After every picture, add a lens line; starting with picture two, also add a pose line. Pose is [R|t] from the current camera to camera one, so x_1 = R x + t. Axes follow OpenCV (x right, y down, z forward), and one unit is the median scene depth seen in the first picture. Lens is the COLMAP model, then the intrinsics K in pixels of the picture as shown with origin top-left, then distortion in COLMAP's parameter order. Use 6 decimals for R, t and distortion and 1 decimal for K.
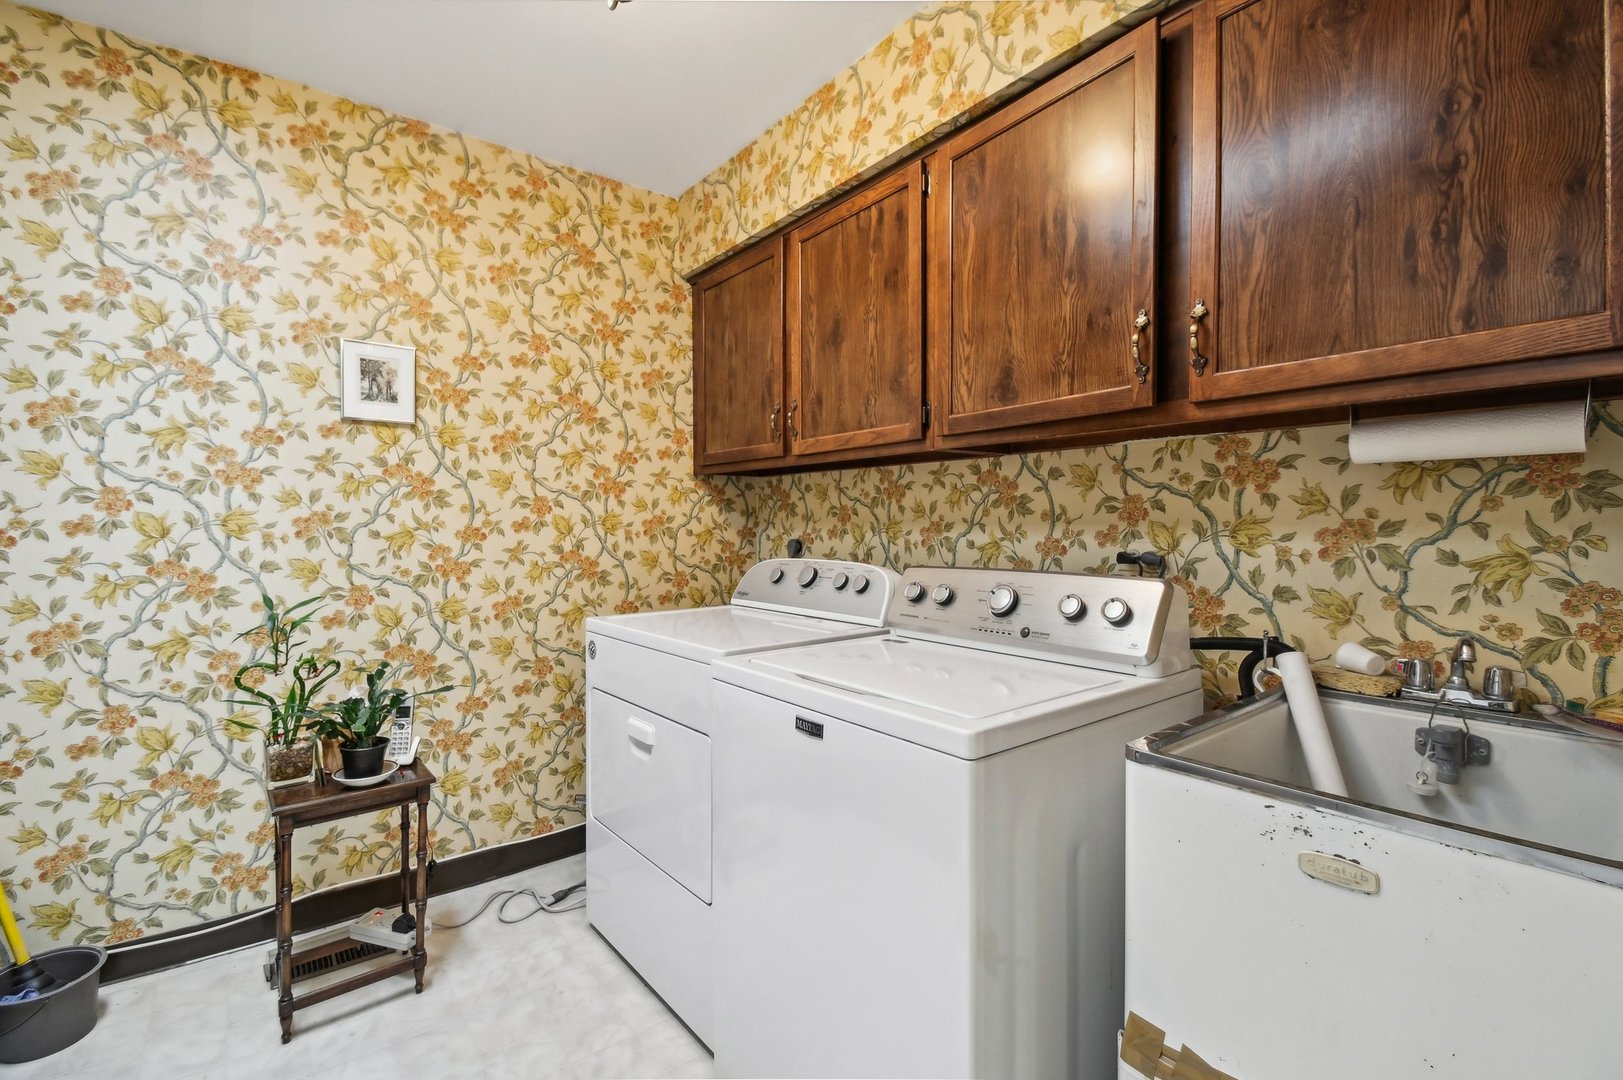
lens RADIAL K [[718.6, 0, 817.9], [0, 718.6, 532.2], [0, 0, 1]] dist [0.022351, -0.020653]
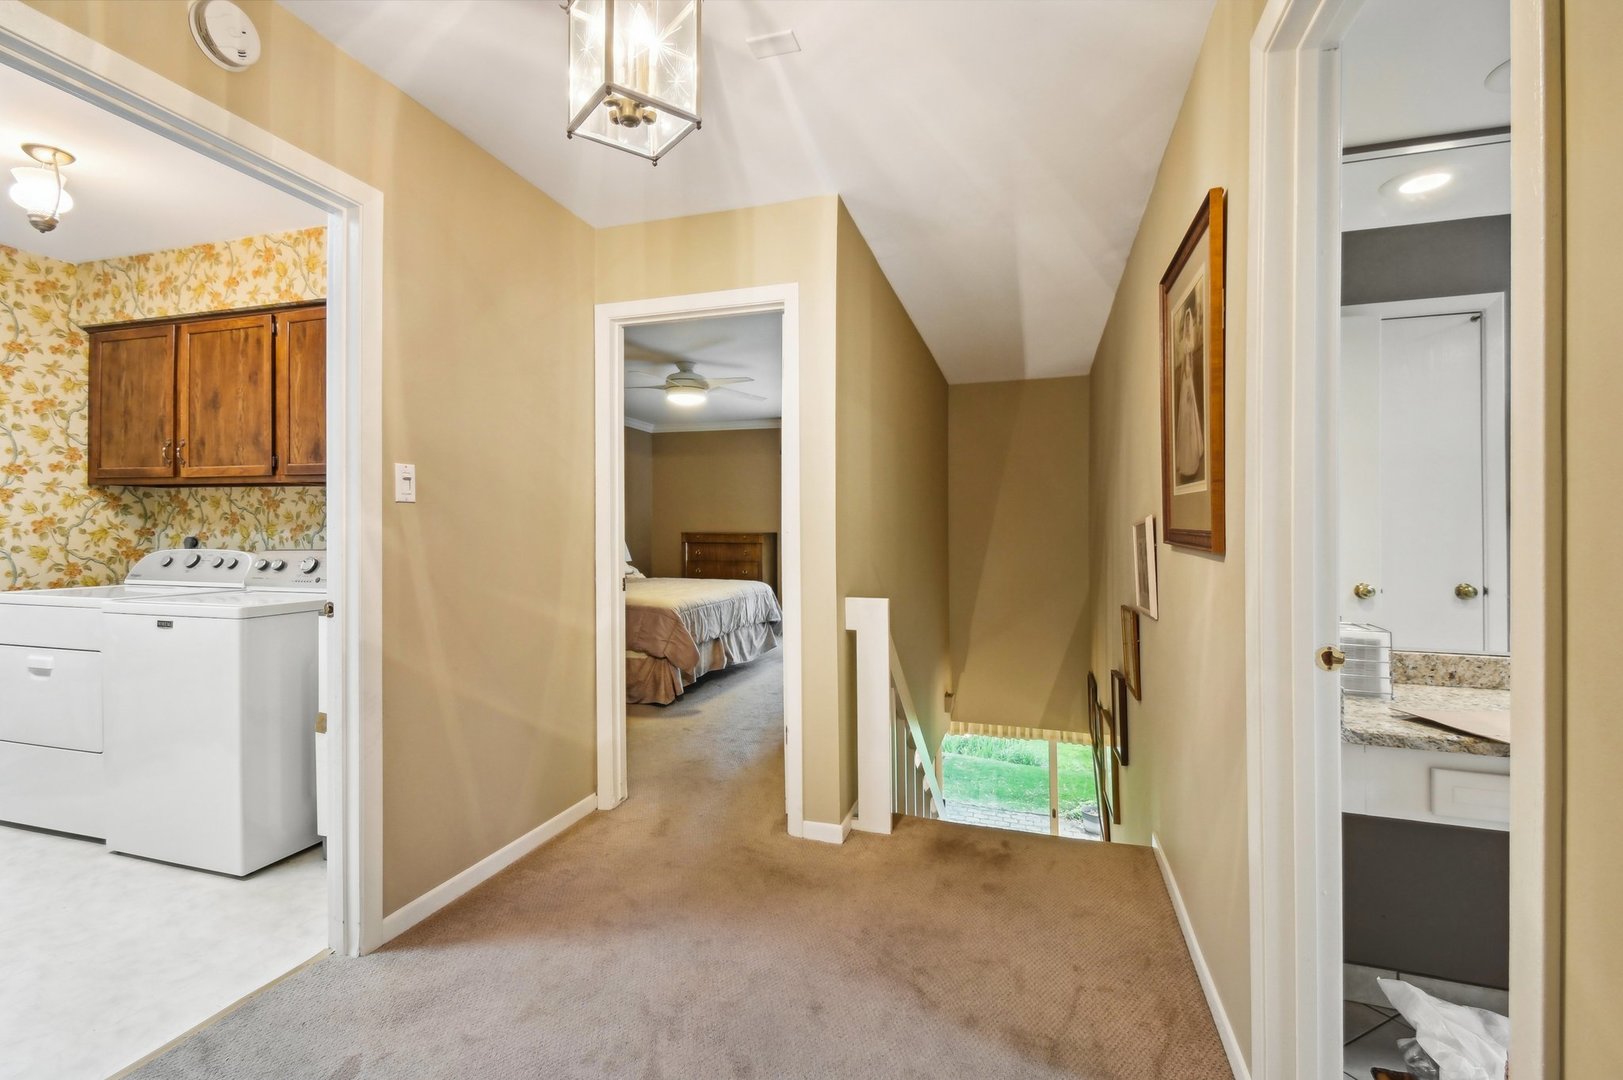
lens RADIAL K [[718.6, 0, 817.9], [0, 718.6, 532.2], [0, 0, 1]] dist [0.022351, -0.020653]
pose [[0.812638, 0.006781, 0.582729, 0.150339], [-0.000532, 0.999941, -0.010894, 0.017595], [-0.582768, 0.008543, 0.812593, -0.868138]]
